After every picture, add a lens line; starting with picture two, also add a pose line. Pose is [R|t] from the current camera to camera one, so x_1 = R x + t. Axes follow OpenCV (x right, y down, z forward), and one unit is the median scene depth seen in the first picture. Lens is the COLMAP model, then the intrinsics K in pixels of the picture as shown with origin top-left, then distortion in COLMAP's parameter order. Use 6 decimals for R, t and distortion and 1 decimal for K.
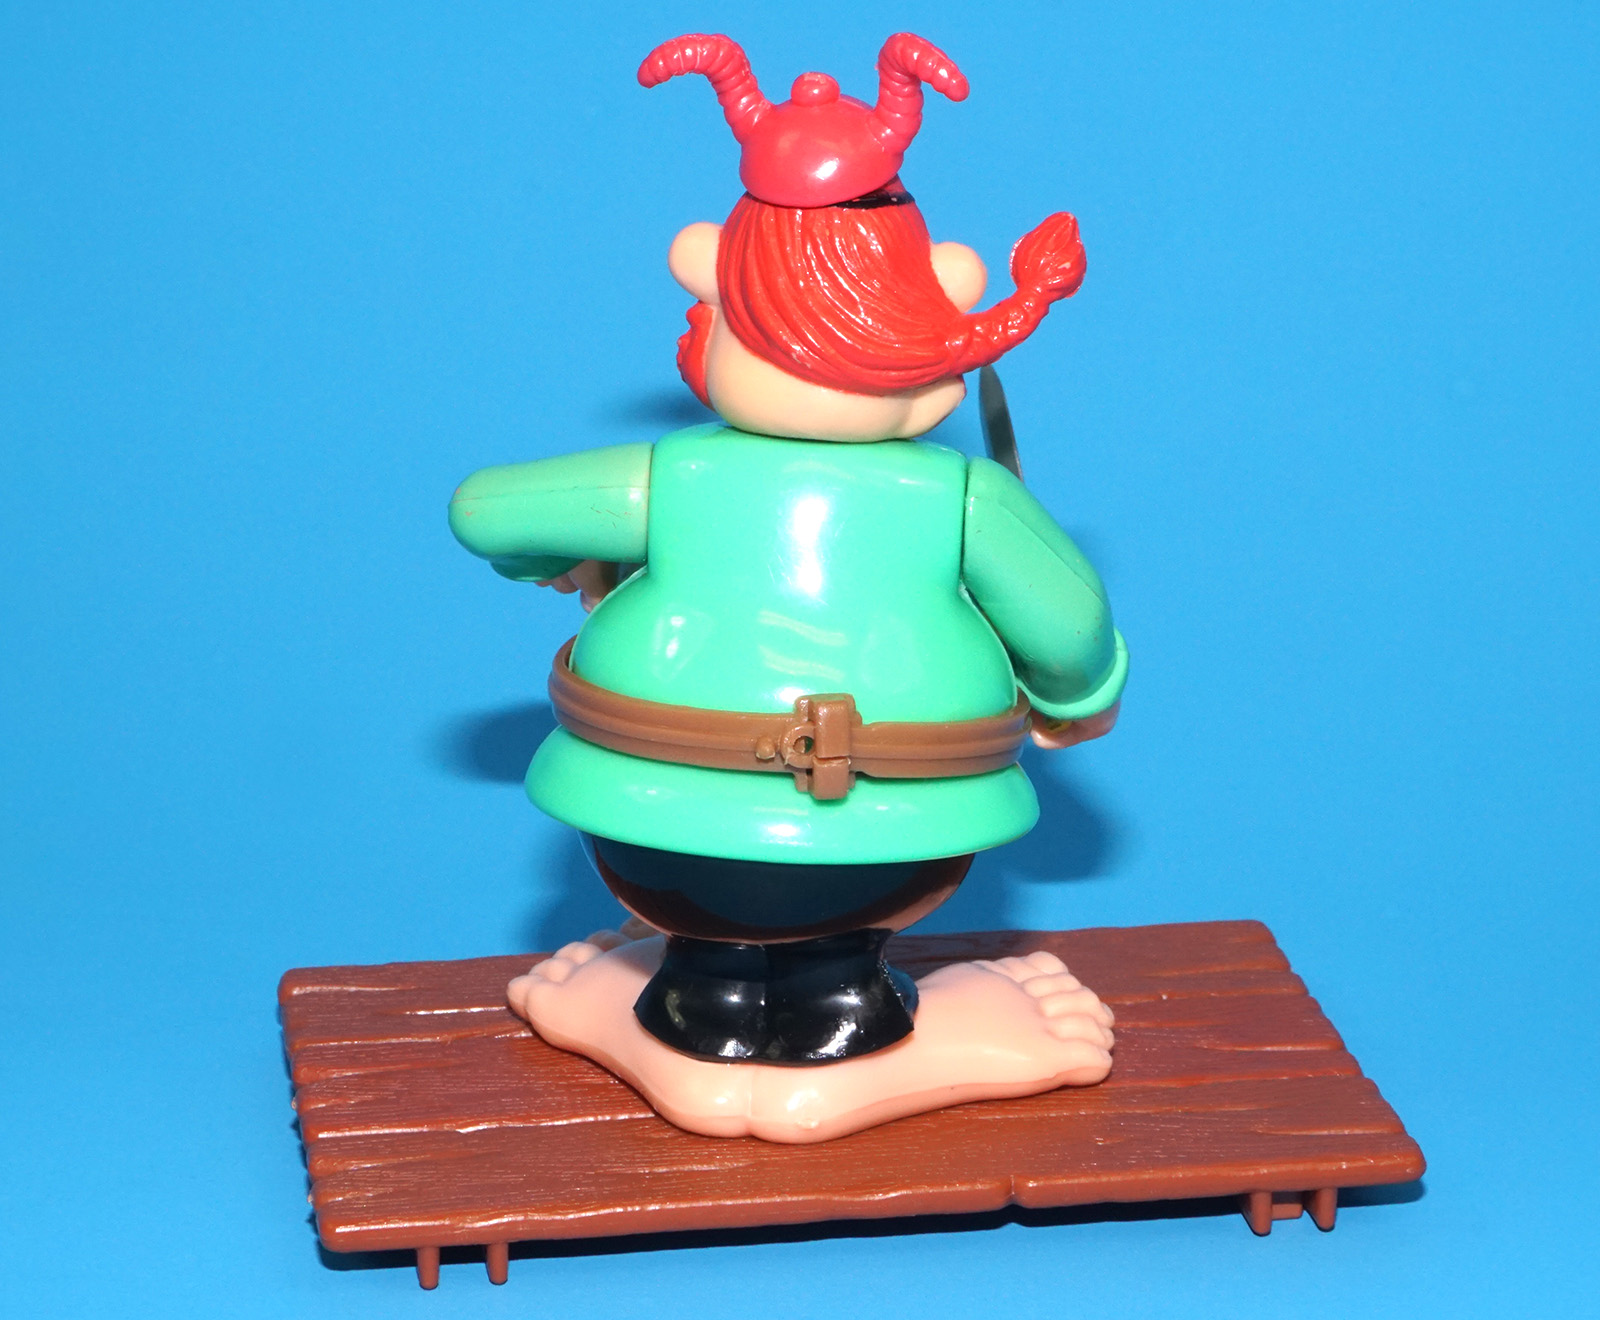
lens RADIAL K [[3584.2, 0, 799.5], [0, 3584.2, 576.1], [0, 0, 1]] dist [0.065869, 0.173753]
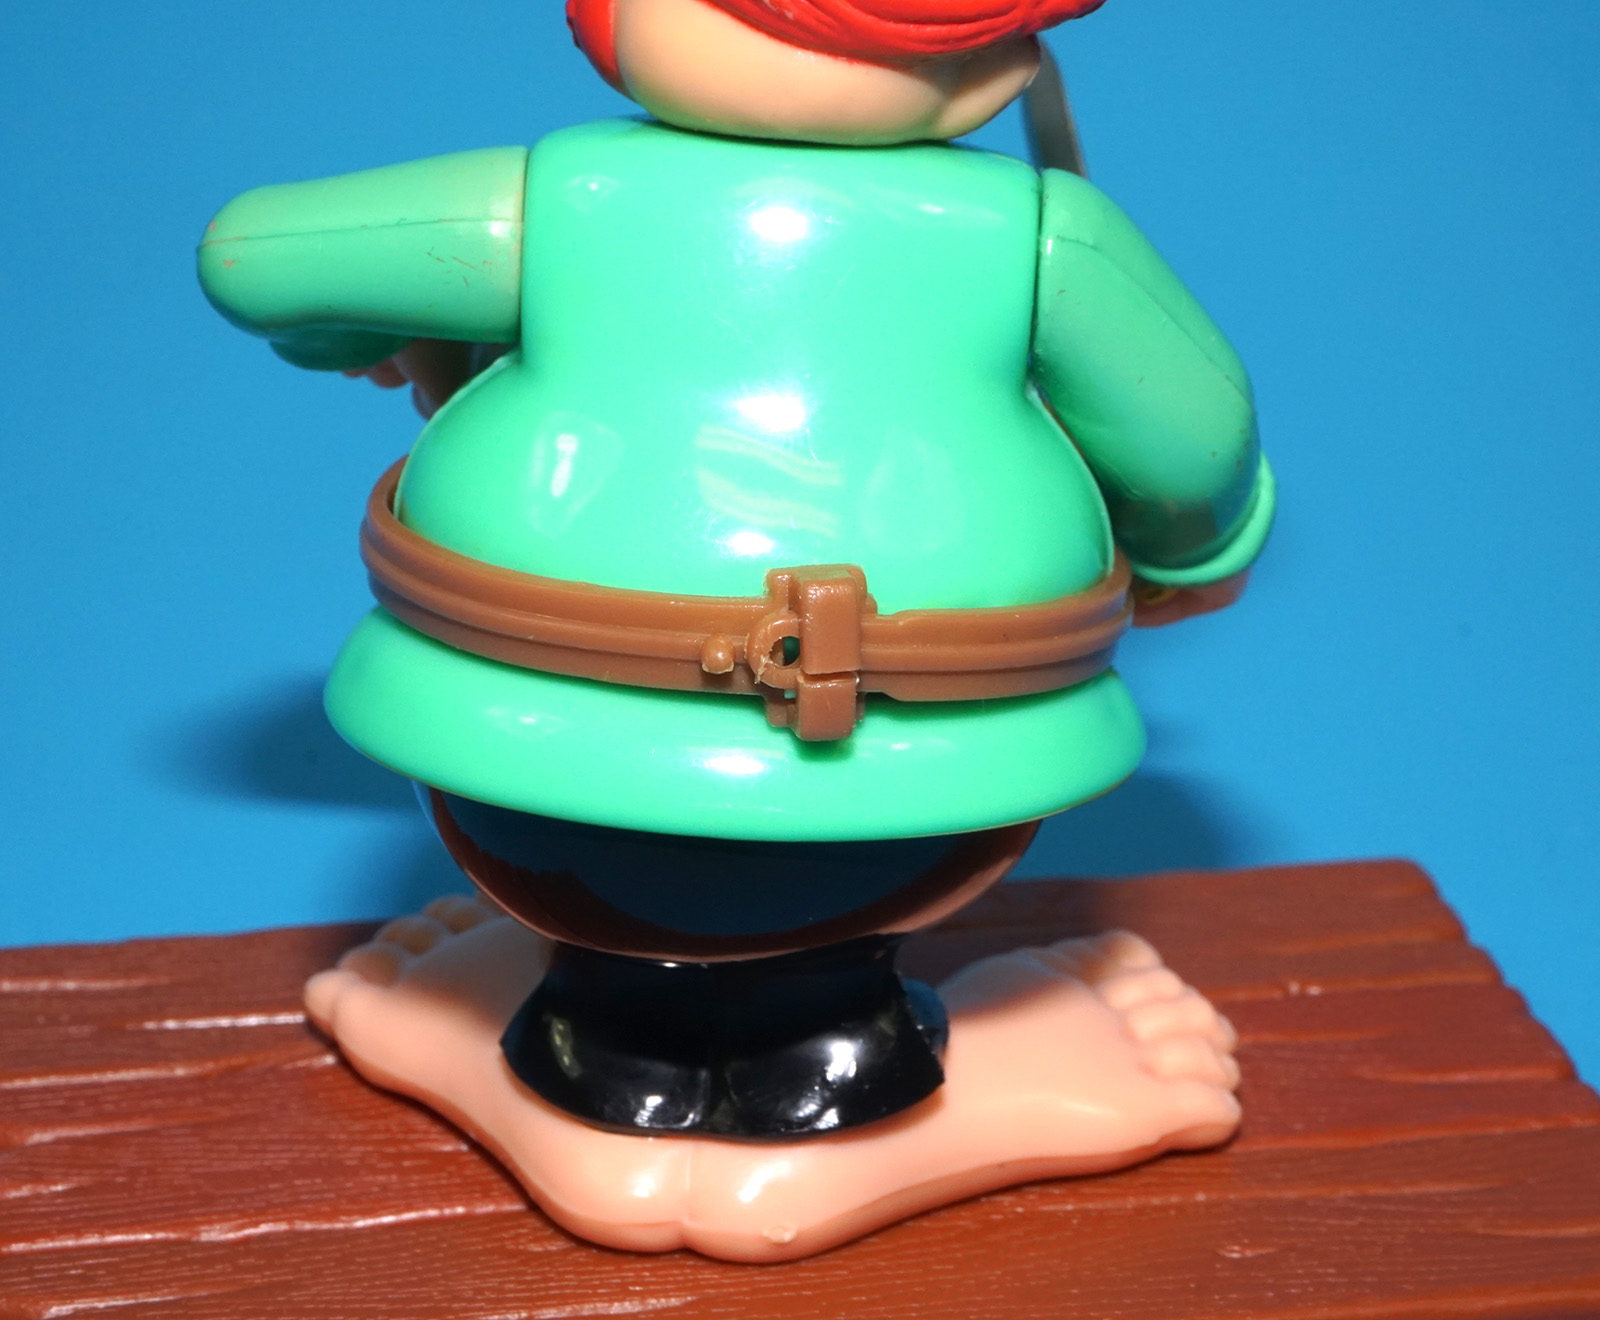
lens RADIAL K [[4771.1, 0, 800.0], [0, 4771.1, 660.0], [0, 0, 1]] dist [0.049589, 0.283622]
pose [[0.999834, -0.002000, 0.018130, -0.008978], [0.000776, 0.997734, 0.067282, -0.004457], [-0.018224, -0.067257, 0.997569, 0.173746]]
